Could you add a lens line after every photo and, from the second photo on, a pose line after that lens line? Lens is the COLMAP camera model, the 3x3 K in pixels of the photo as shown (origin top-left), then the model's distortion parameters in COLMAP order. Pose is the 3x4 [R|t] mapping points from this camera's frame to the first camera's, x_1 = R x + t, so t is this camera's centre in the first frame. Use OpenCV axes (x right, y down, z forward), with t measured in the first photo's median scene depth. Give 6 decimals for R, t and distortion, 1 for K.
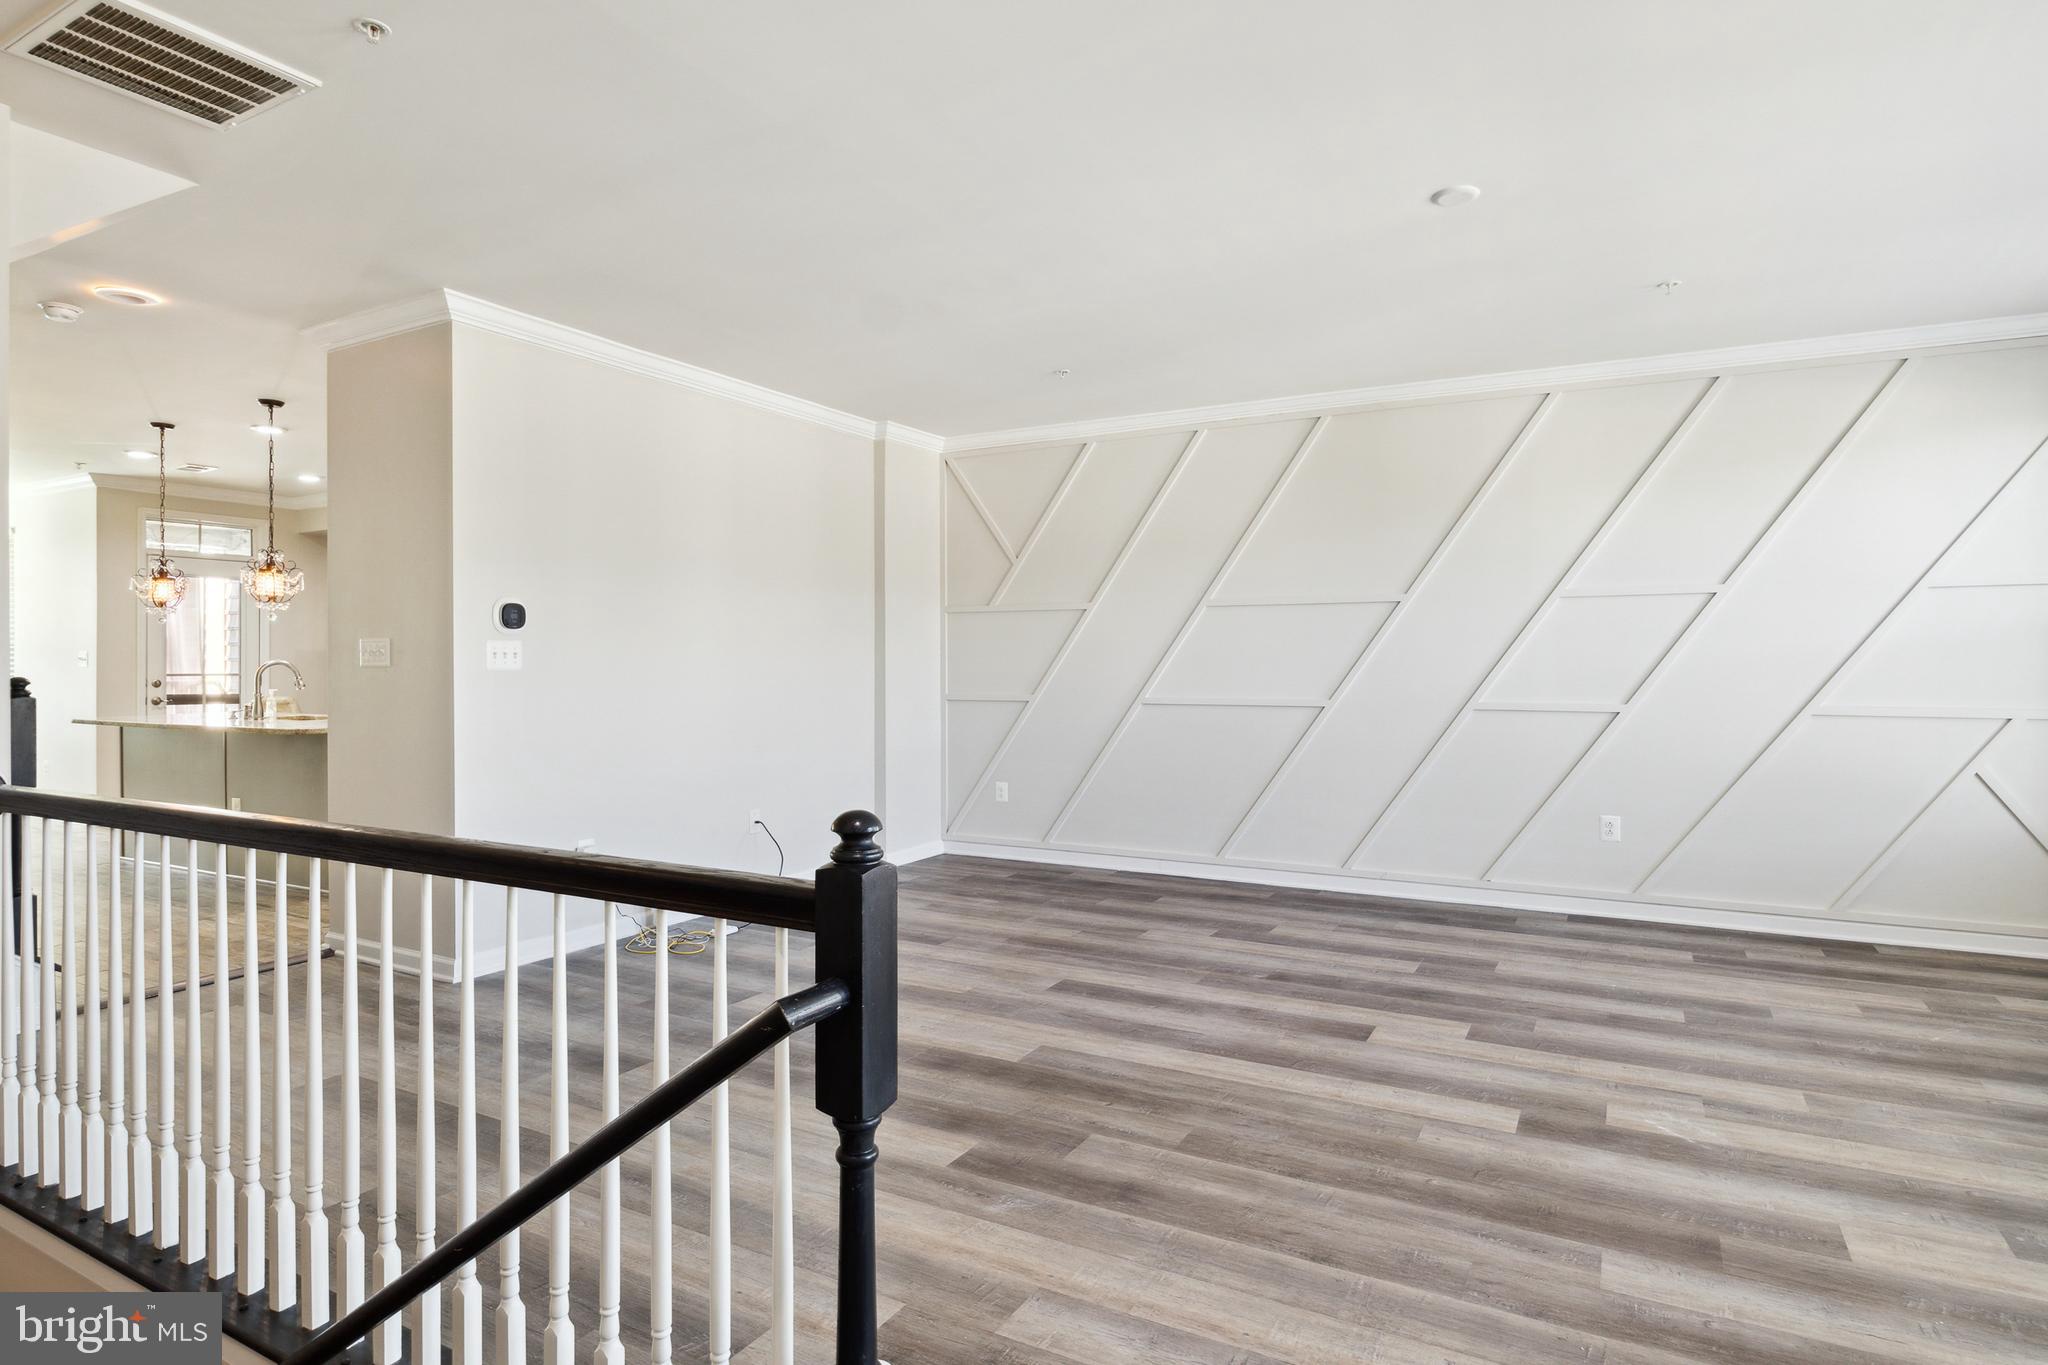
lens RADIAL K [[1101.5, 0, 1072.5], [0, 1101.5, 679.5], [0, 0, 1]] dist [-0.002769, -0.000640]
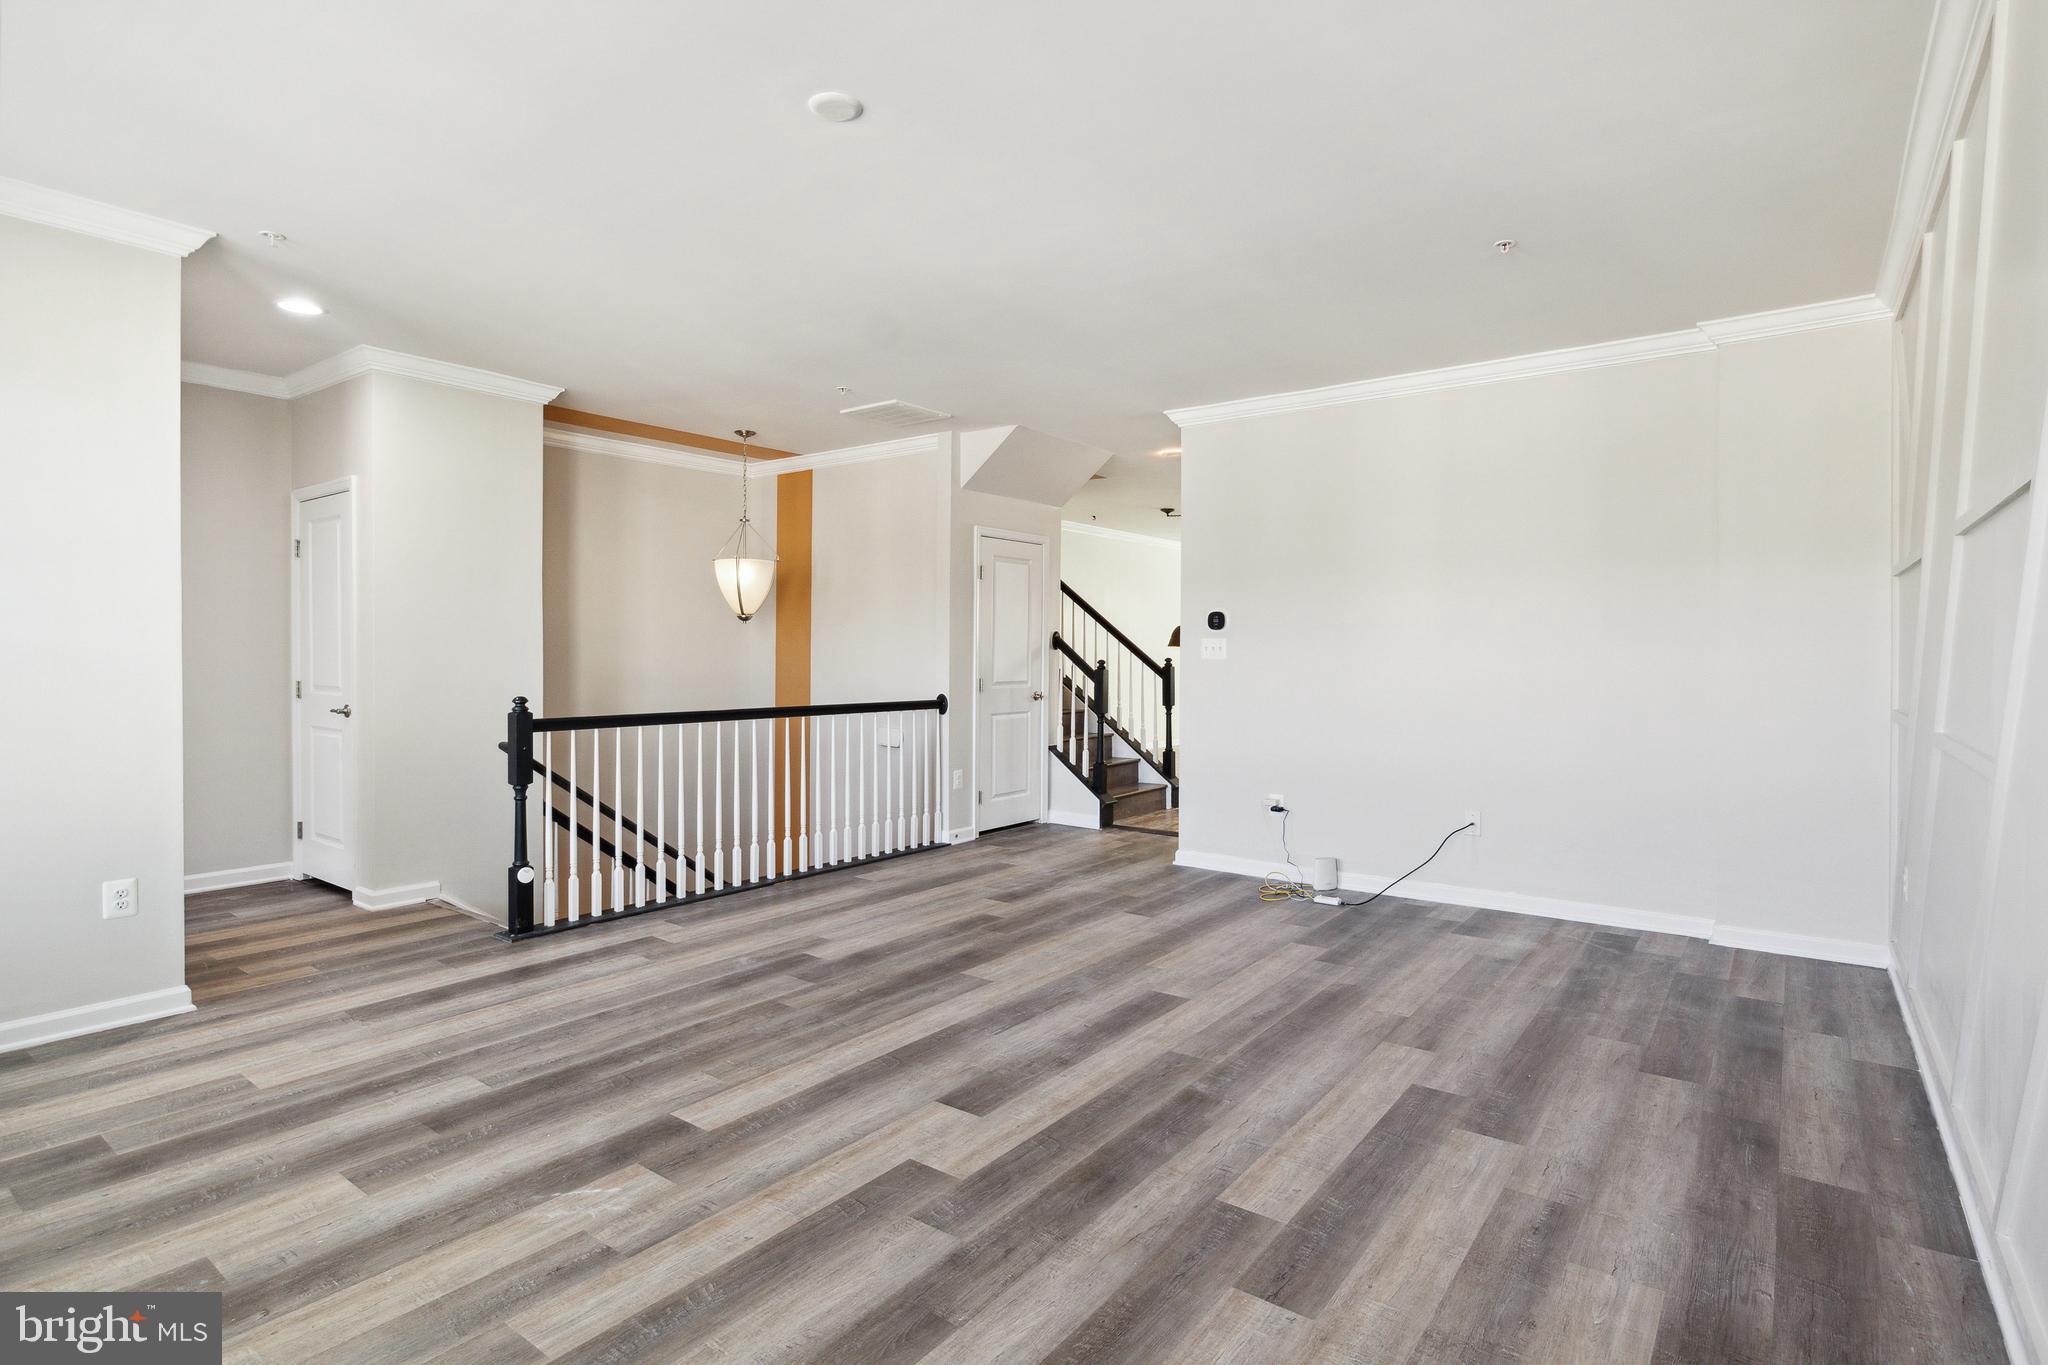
lens RADIAL K [[992.9, 0, 977.0], [0, 992.9, 646.3], [0, 0, 1]] dist [-0.002070, -0.000141]
pose [[-0.181627, -0.003485, -0.983361, 1.312367], [-0.018304, 0.999832, -0.000162, -0.035585], [0.983197, 0.017970, -0.181661, 1.492294]]
